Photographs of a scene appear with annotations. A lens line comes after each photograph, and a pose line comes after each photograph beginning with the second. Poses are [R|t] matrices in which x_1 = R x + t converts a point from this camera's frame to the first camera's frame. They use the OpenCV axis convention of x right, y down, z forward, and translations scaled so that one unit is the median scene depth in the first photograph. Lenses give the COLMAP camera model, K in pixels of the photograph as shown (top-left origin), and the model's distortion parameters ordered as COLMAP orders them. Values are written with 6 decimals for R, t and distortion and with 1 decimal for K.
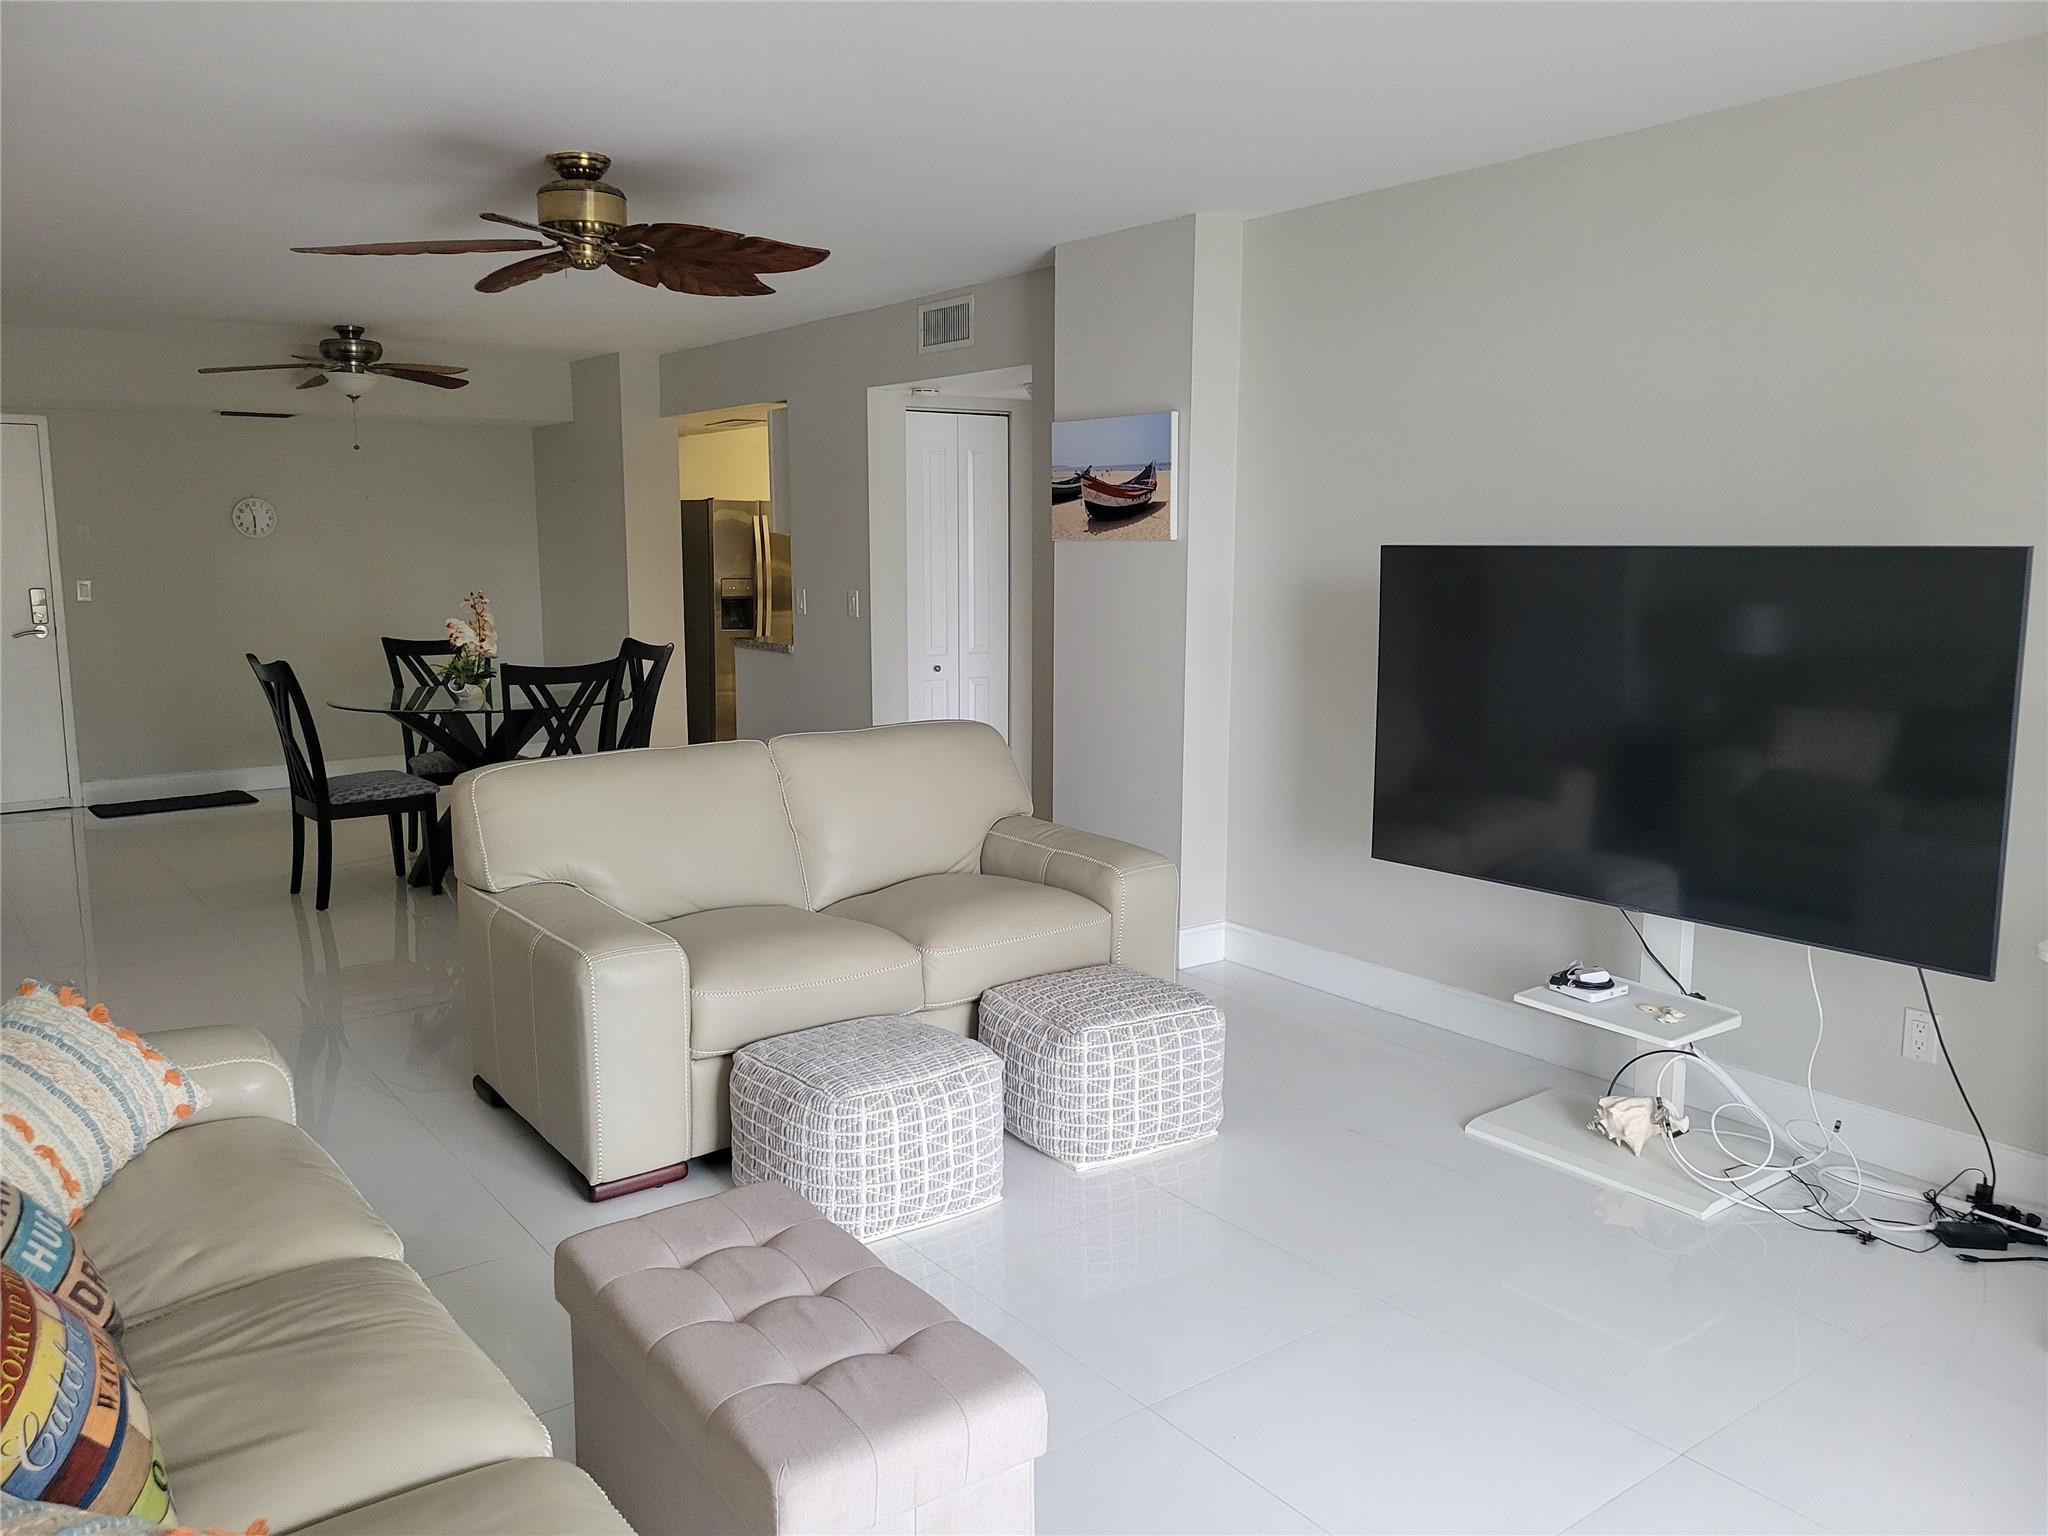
lens RADIAL K [[1558.3, 0, 1030.6], [0, 1558.3, 769.3], [0, 0, 1]] dist [0.043353, -0.017665]
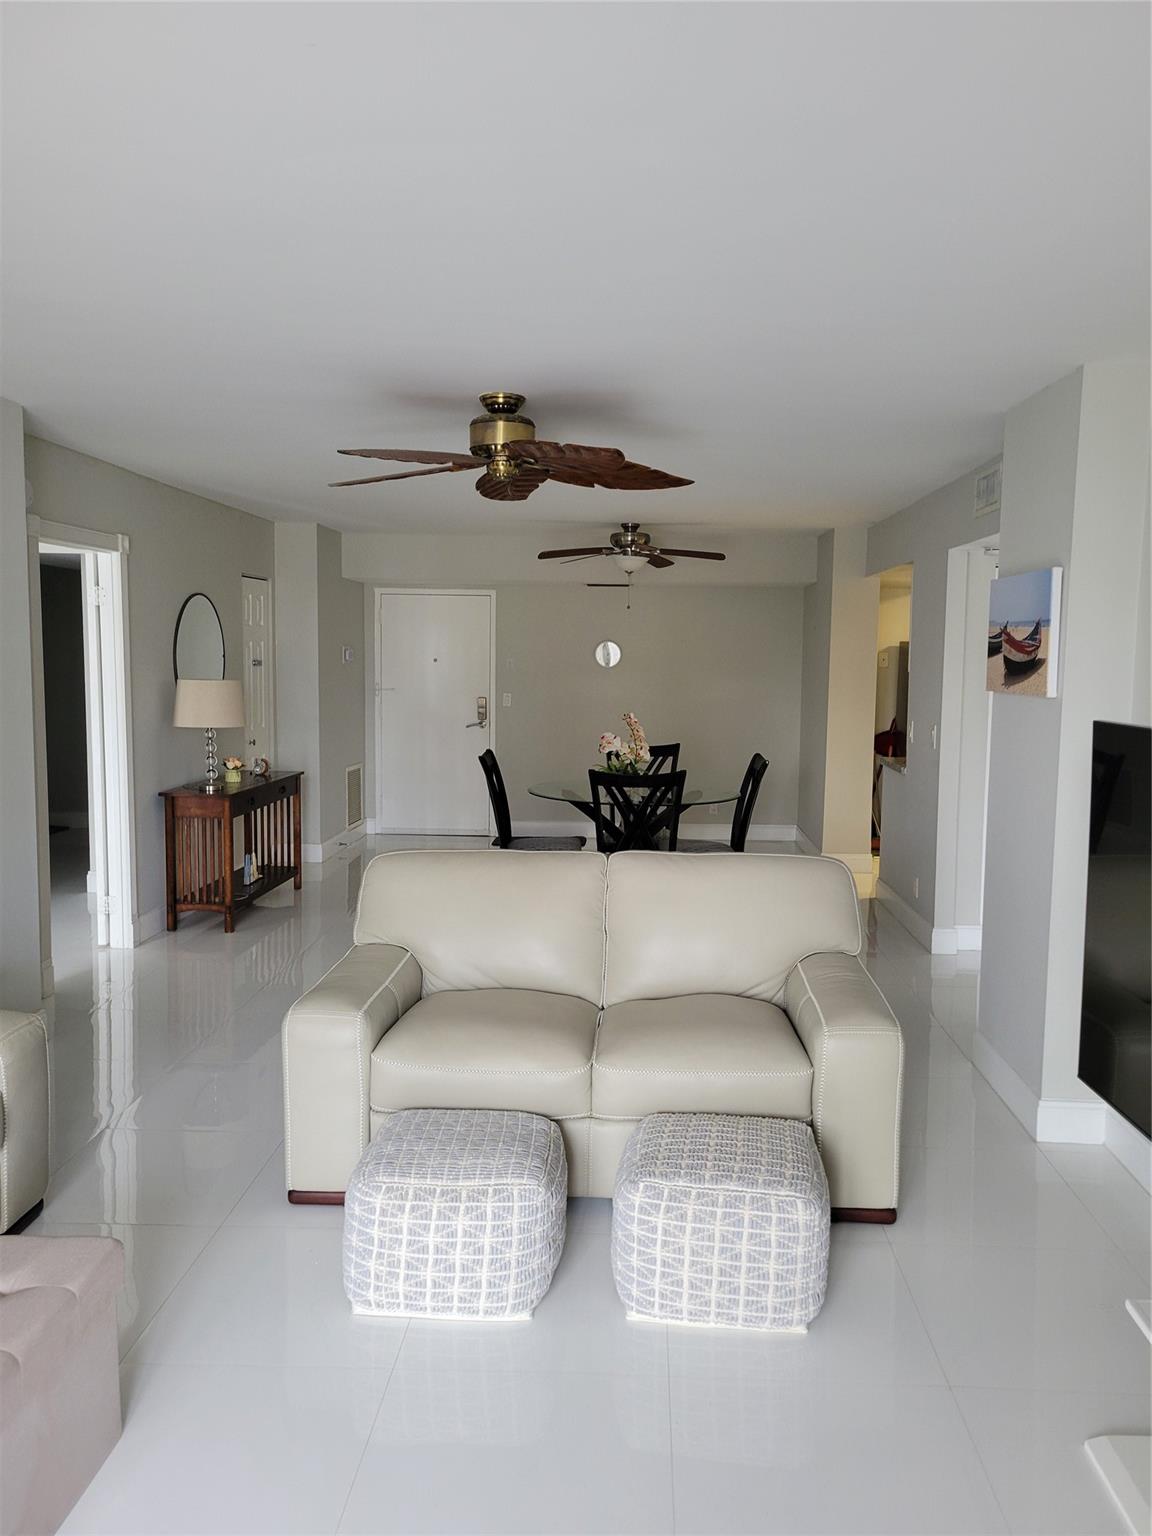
lens RADIAL K [[1168.7, 0, 579.7], [0, 1168.7, 765.5], [0, 0, 1]] dist [0.043353, -0.017665]
pose [[0.775149, 0.073280, -0.627514, 0.396286], [-0.108366, 0.993952, -0.017789, -0.072527], [0.622415, 0.081790, 0.778402, 0.300720]]
